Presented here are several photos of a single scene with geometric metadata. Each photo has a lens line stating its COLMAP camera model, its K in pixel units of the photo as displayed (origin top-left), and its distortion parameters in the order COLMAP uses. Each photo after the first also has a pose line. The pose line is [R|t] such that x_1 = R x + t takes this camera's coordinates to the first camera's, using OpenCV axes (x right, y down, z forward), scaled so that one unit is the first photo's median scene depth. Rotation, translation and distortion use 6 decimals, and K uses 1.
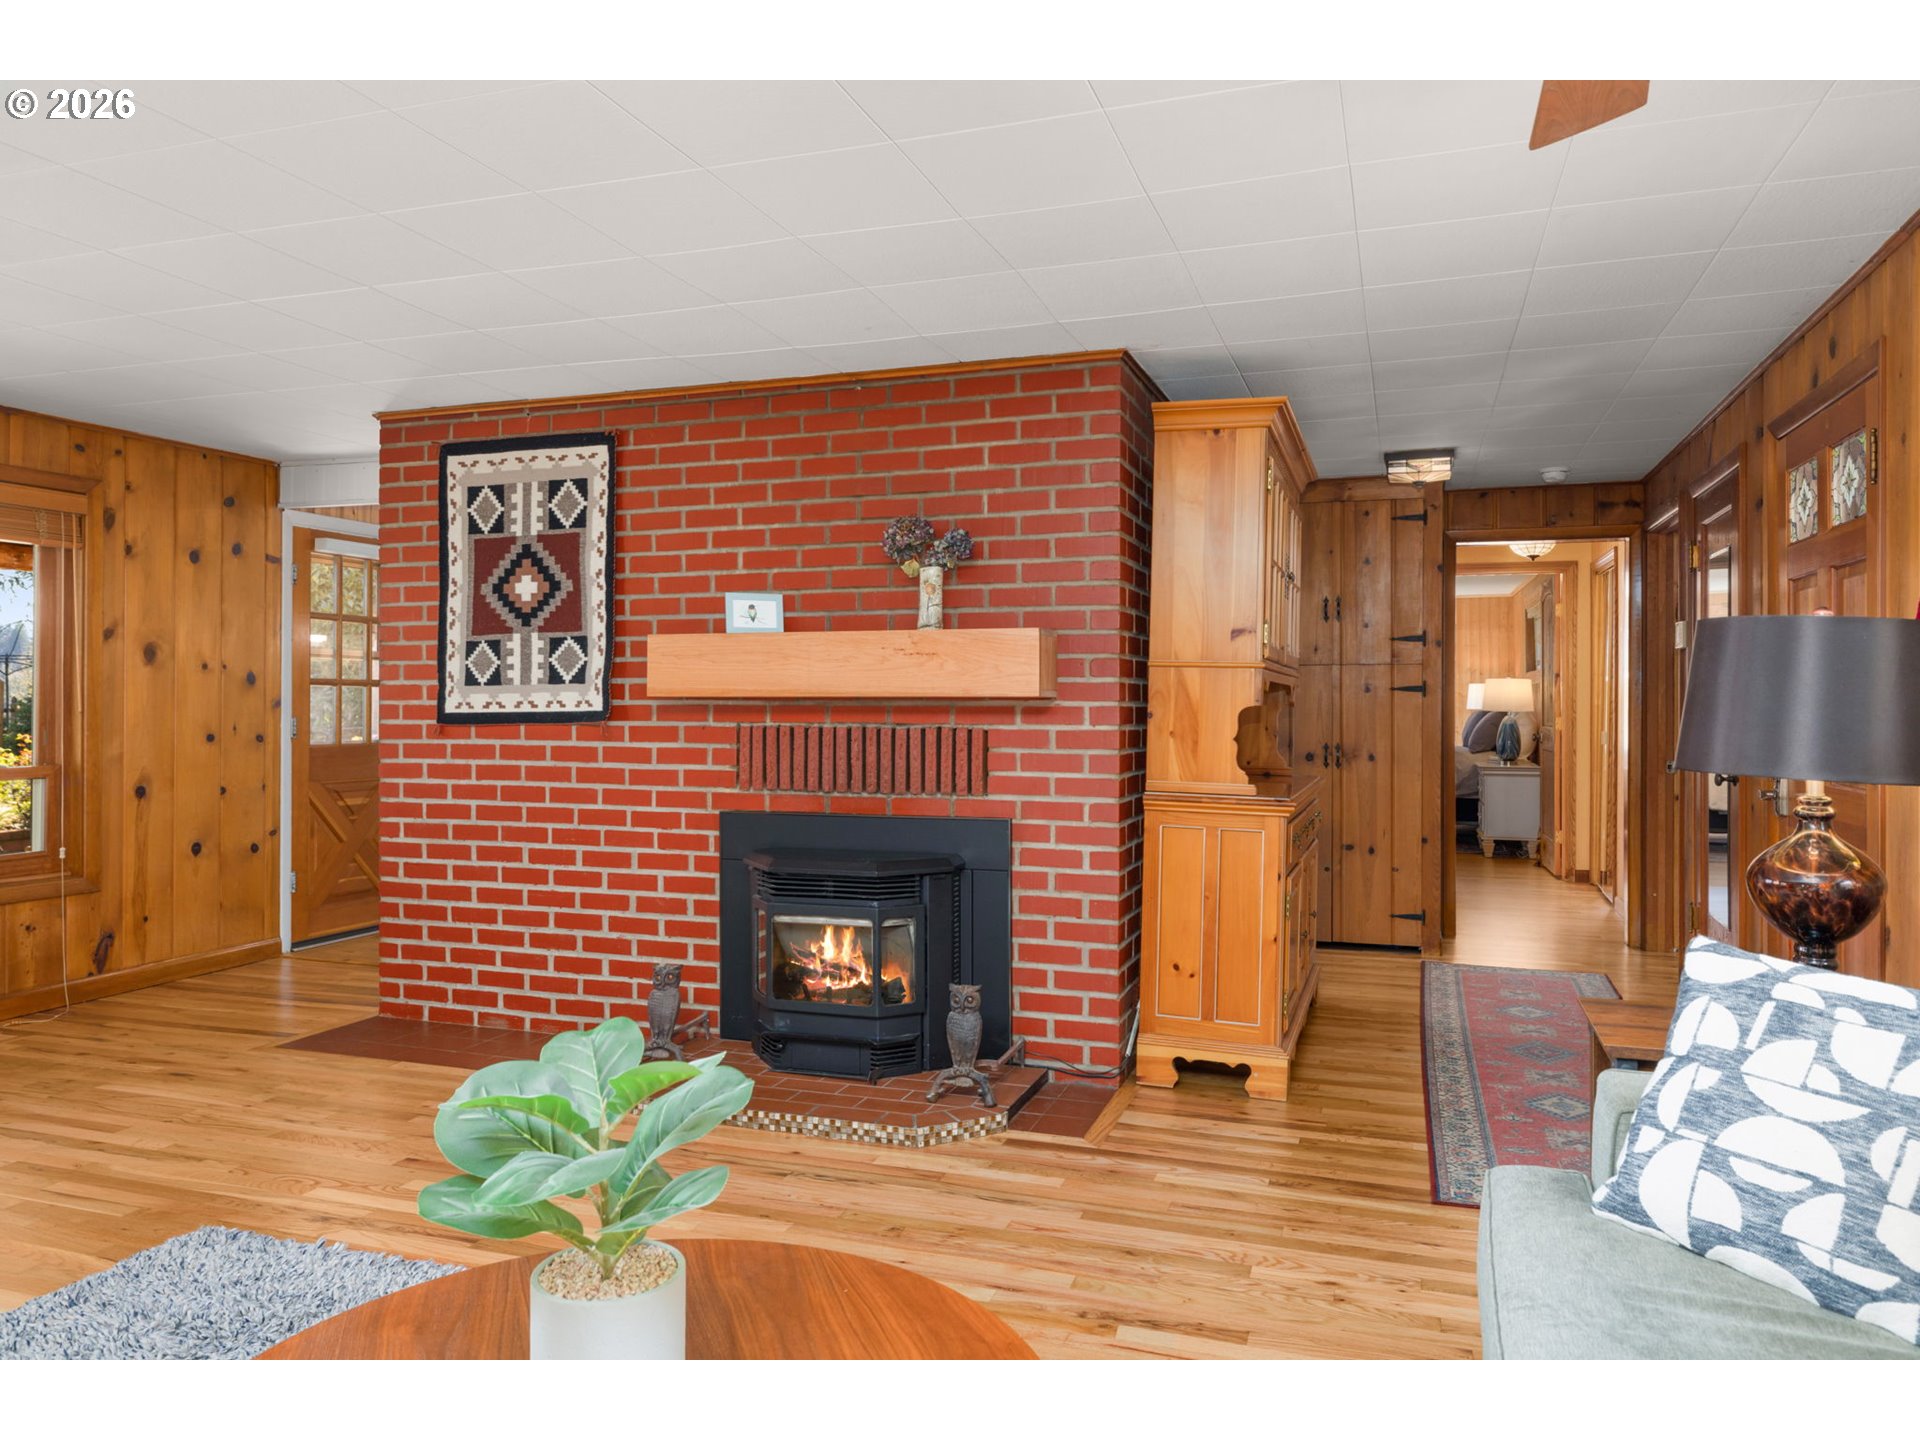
lens RADIAL K [[1302.1, 0, 960.4], [0, 1302.1, 702.7], [0, 0, 1]] dist [-0.000435, 0.002400]
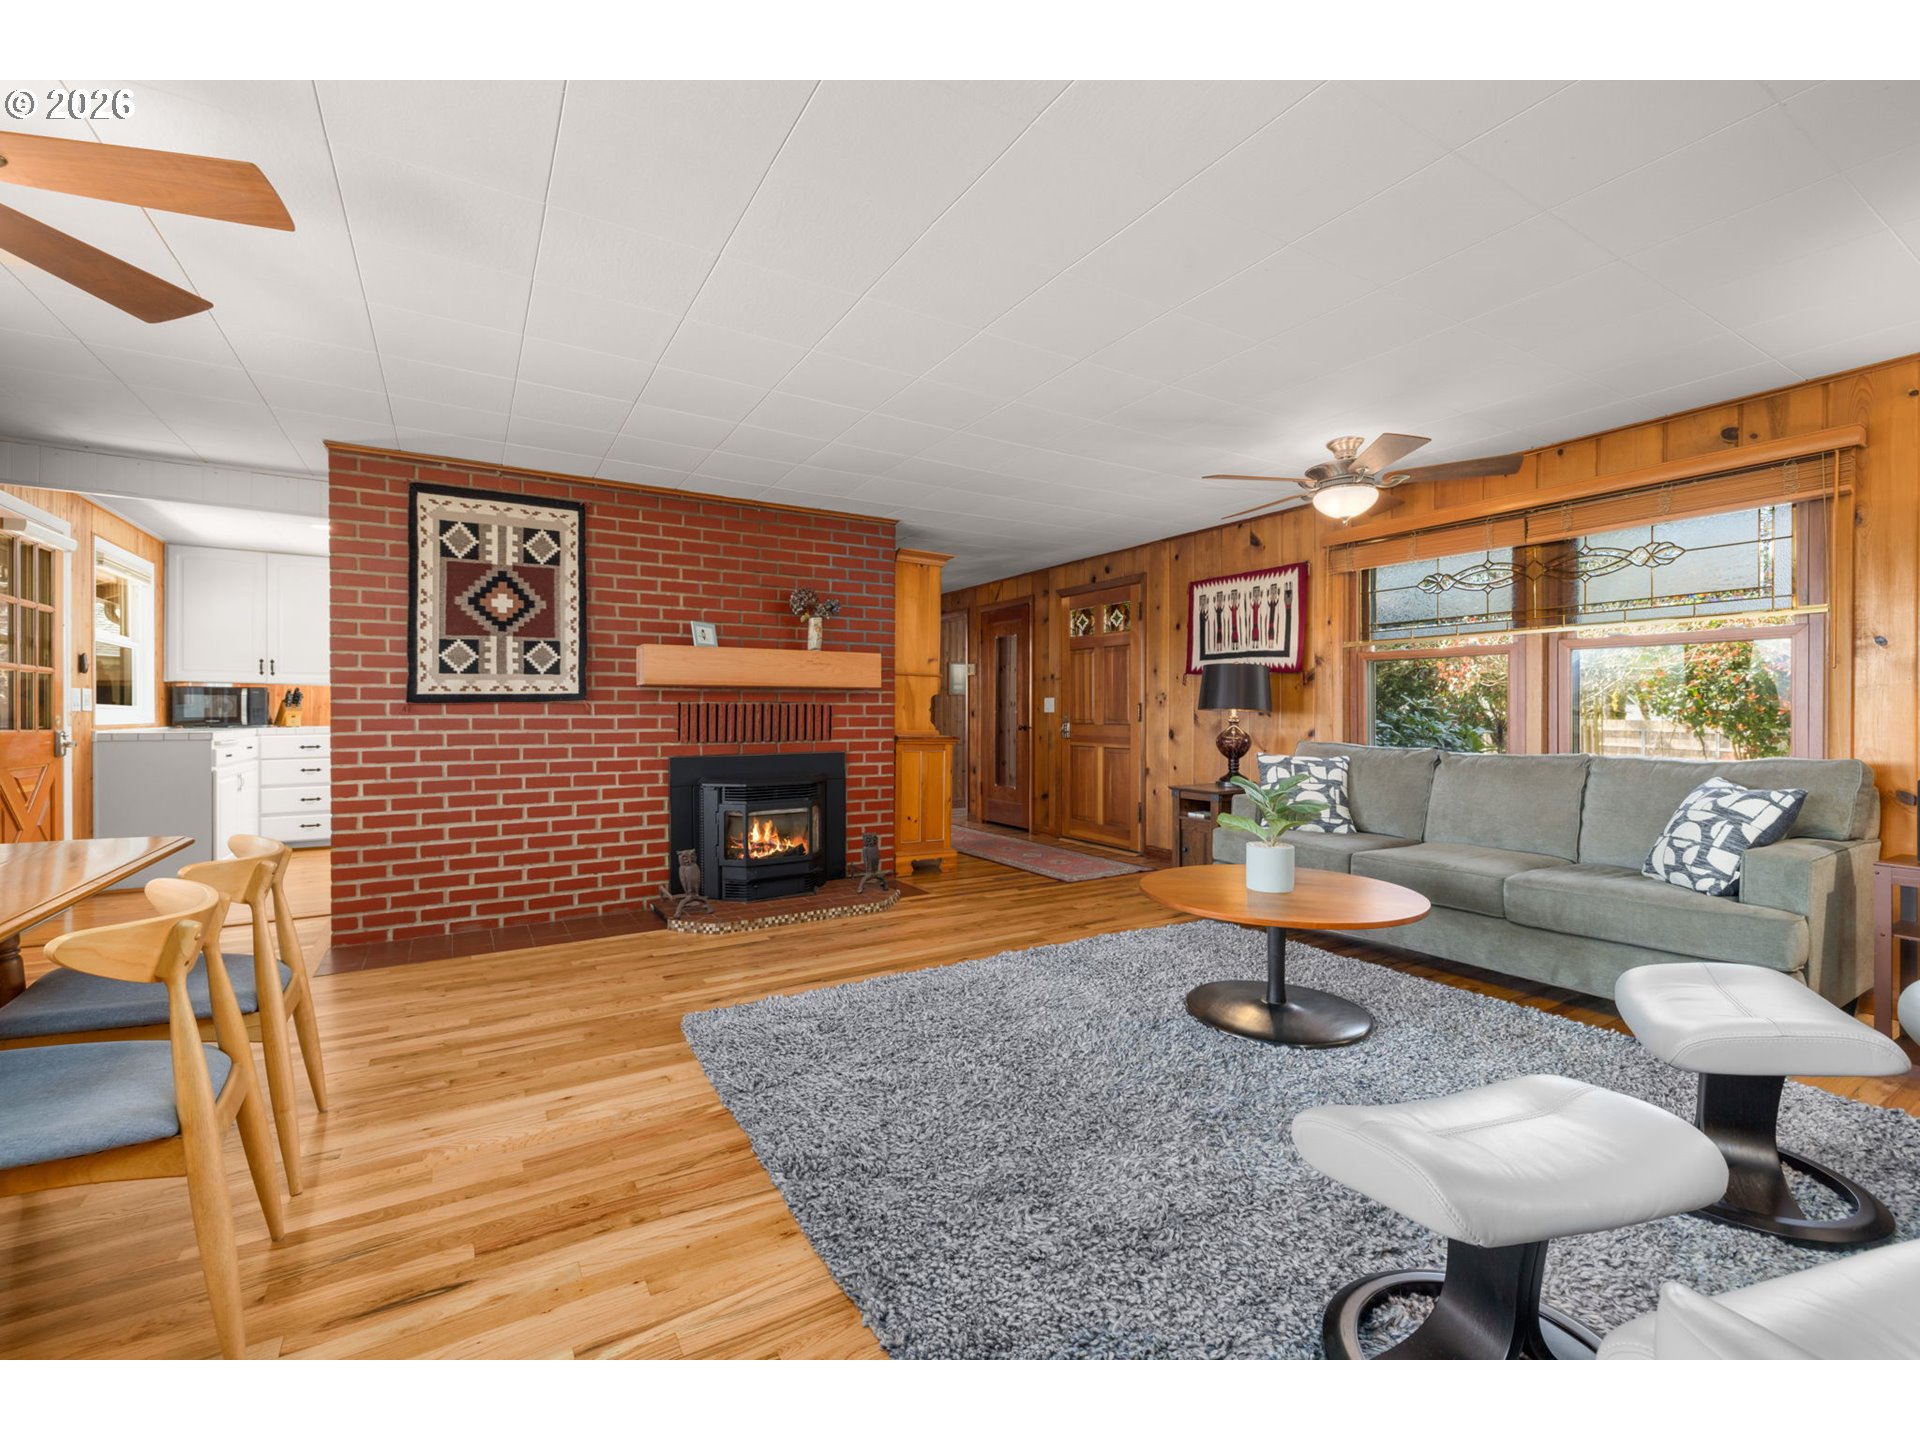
lens RADIAL K [[822.4, 0, 967.5], [0, 822.4, 717.6], [0, 0, 1]] dist [0.002902, 0.000003]
pose [[0.635451, -0.007489, 0.772105, -0.707113], [0.001787, 0.999965, 0.008228, 0.026170], [-0.772139, -0.003849, 0.635442, 0.076303]]
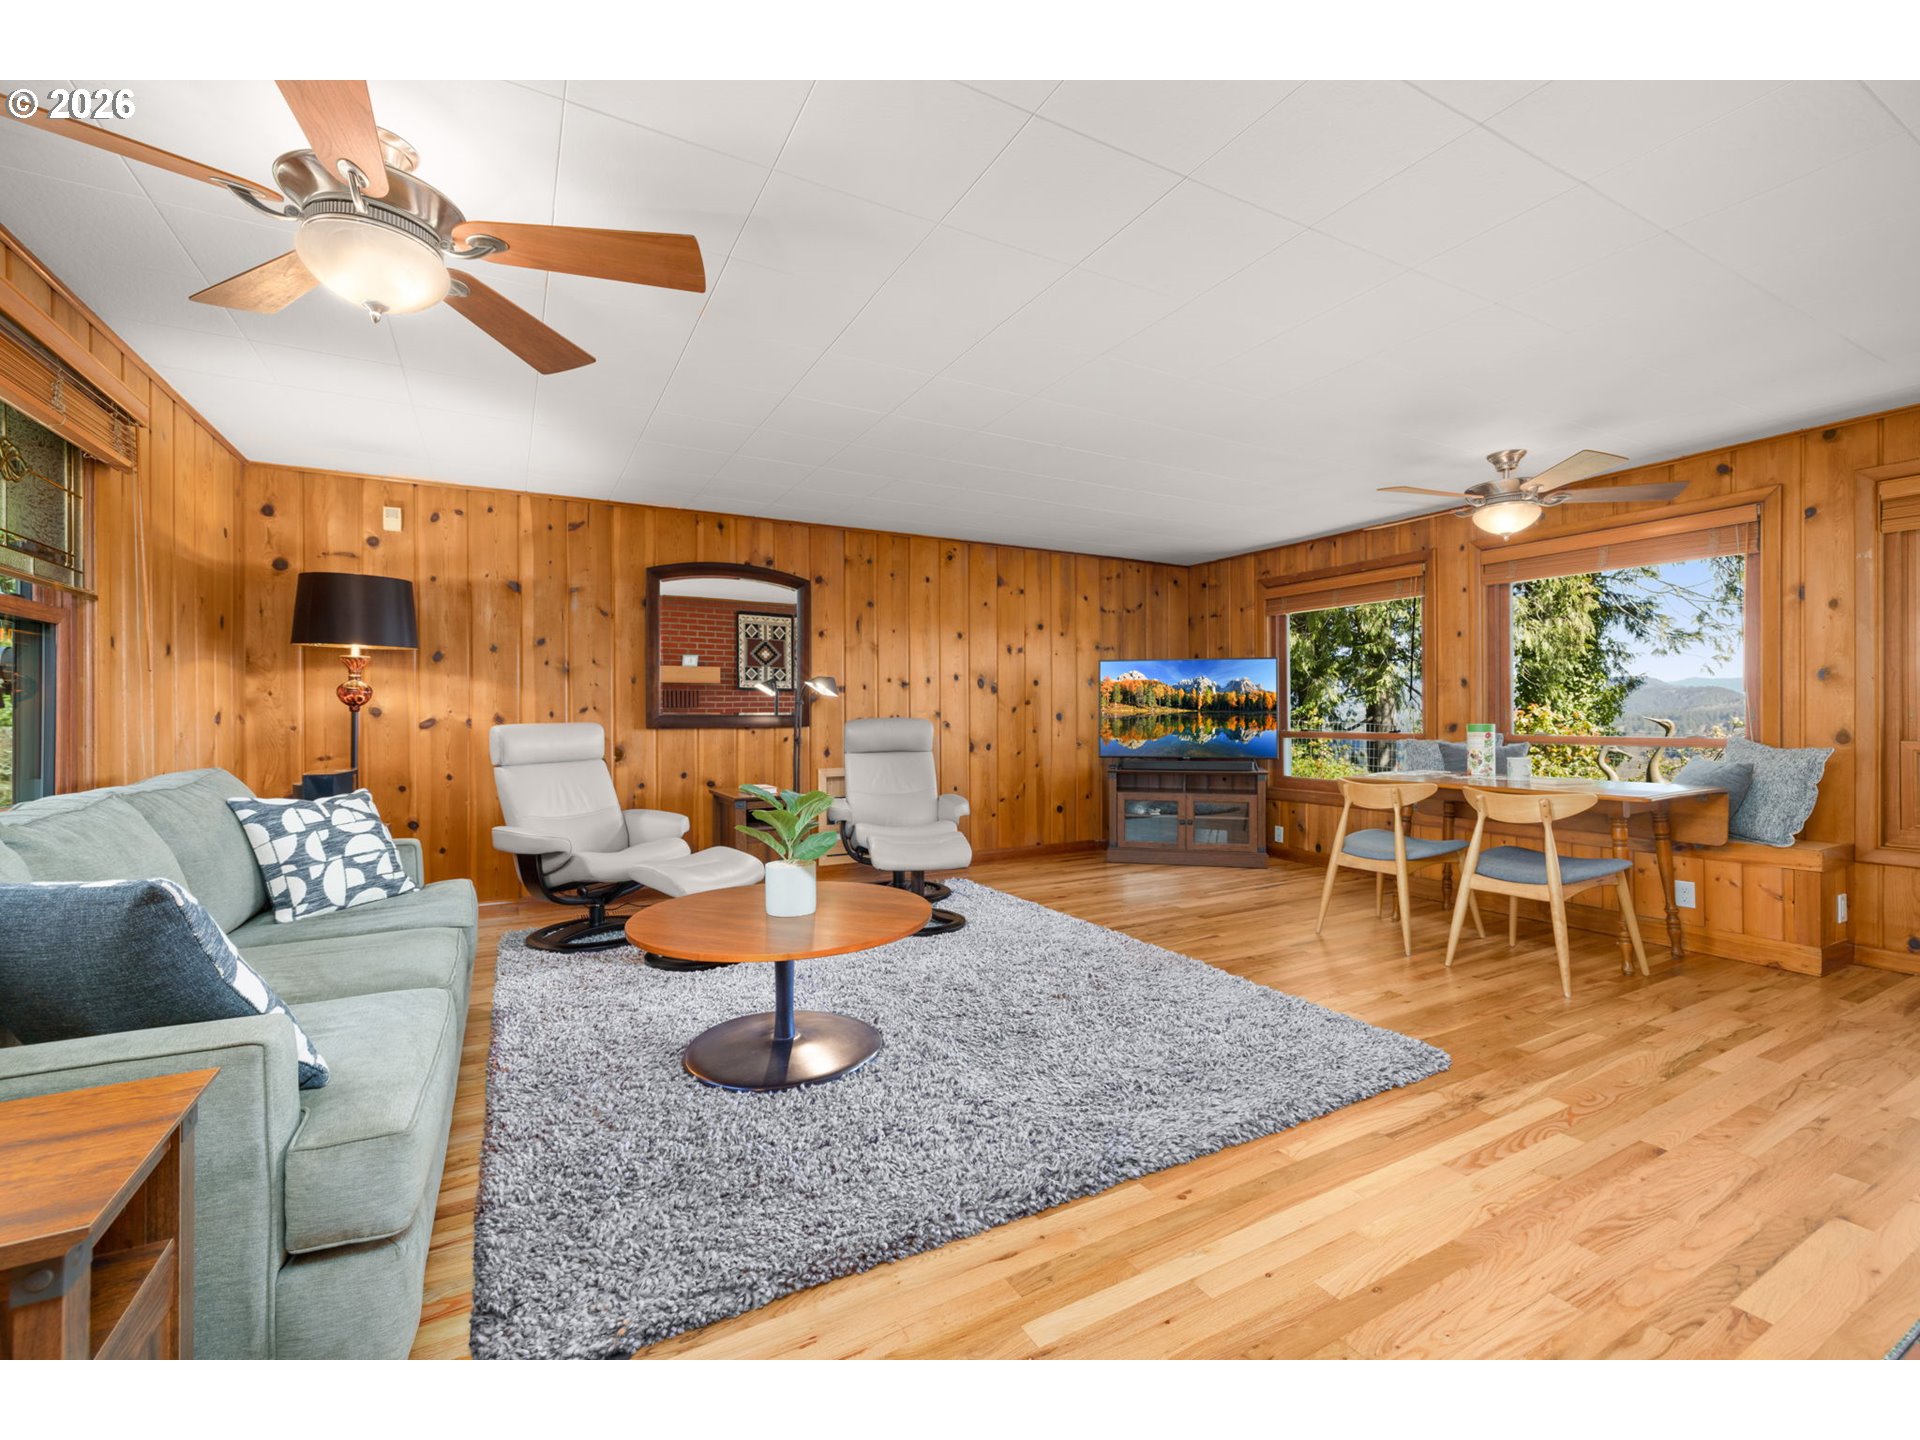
lens RADIAL K [[822.4, 0, 962.3], [0, 822.4, 713.6], [0, 0, 1]] dist [0.002902, 0.000003]
pose [[-0.670012, 0.000336, -0.742350, 0.261324], [0.004433, 0.999984, -0.003549, 0.027731], [0.742337, -0.005669, -0.670003, 0.764034]]
